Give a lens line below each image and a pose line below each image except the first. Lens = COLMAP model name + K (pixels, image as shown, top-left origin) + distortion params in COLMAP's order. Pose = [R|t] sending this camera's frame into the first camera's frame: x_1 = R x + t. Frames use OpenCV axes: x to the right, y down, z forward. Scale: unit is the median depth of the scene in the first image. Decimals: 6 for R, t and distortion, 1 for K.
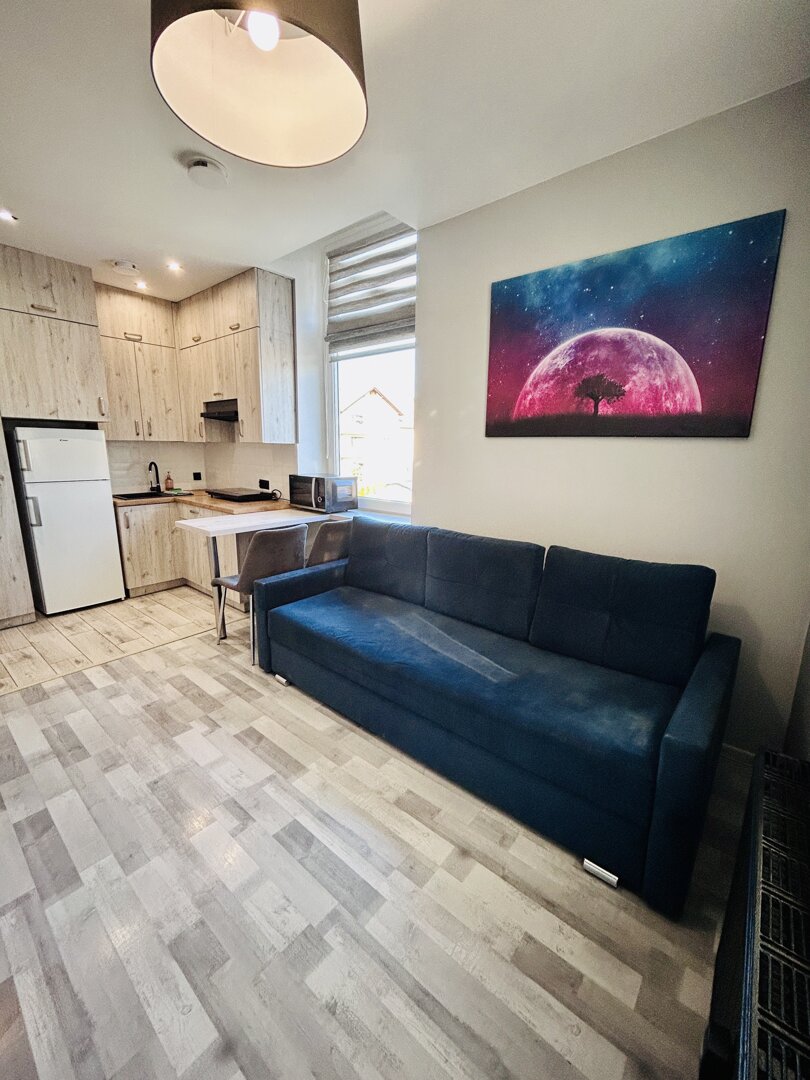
lens RADIAL K [[439.6, 0, 408.7], [0, 439.6, 538.2], [0, 0, 1]] dist [-0.003509, 0.001968]
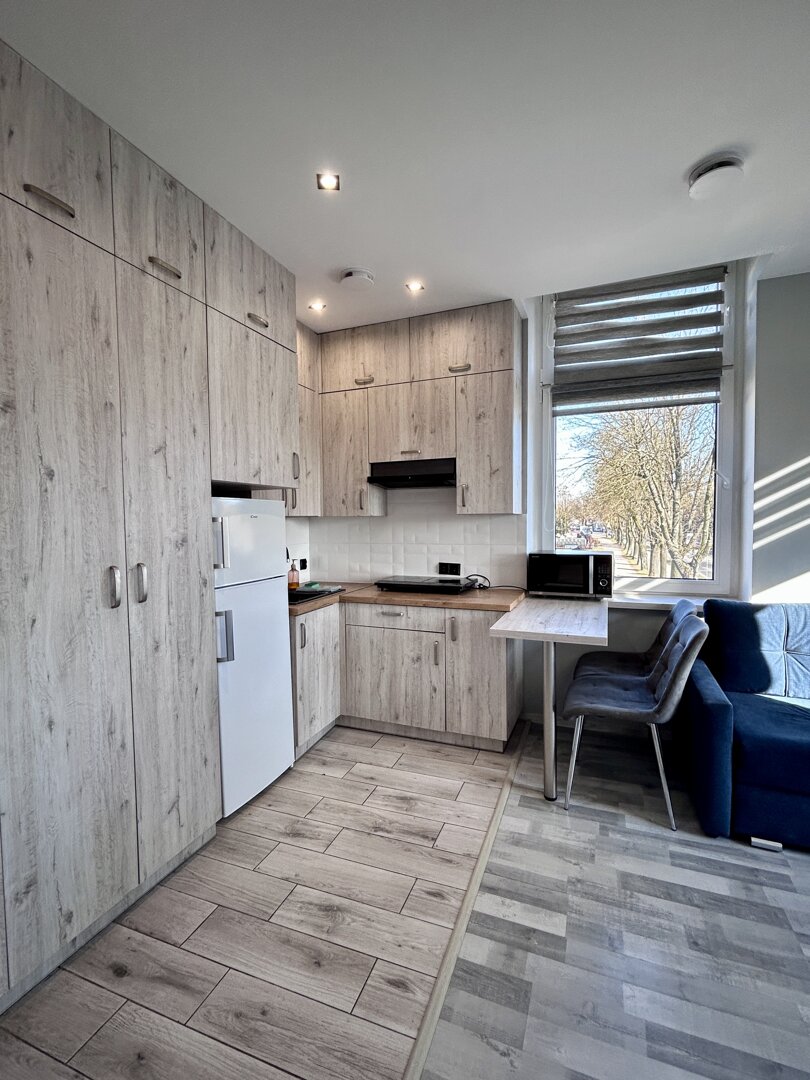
lens RADIAL K [[492.5, 0, 408.7], [0, 492.5, 538.4], [0, 0, 1]] dist [0.000669, 0.001260]
pose [[0.948638, -0.040135, 0.313807, -0.999711], [0.091300, 0.984448, -0.150091, -0.082640], [-0.302902, 0.171033, 0.937549, 0.343640]]
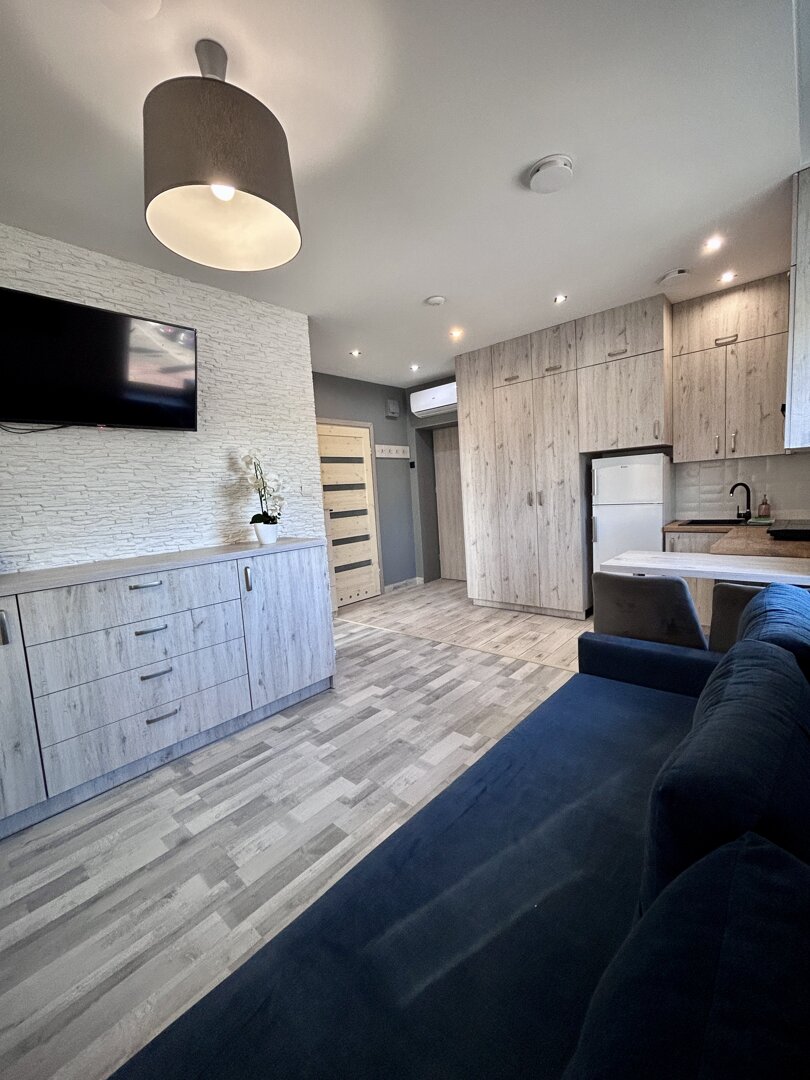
lens RADIAL K [[439.6, 0, 406.8], [0, 439.6, 538.6], [0, 0, 1]] dist [-0.003509, 0.001968]
pose [[-0.034101, 0.094728, -0.994919, 0.419757], [-0.142771, 0.984826, 0.098660, -0.098103], [0.989168, 0.145410, -0.020059, 0.643924]]
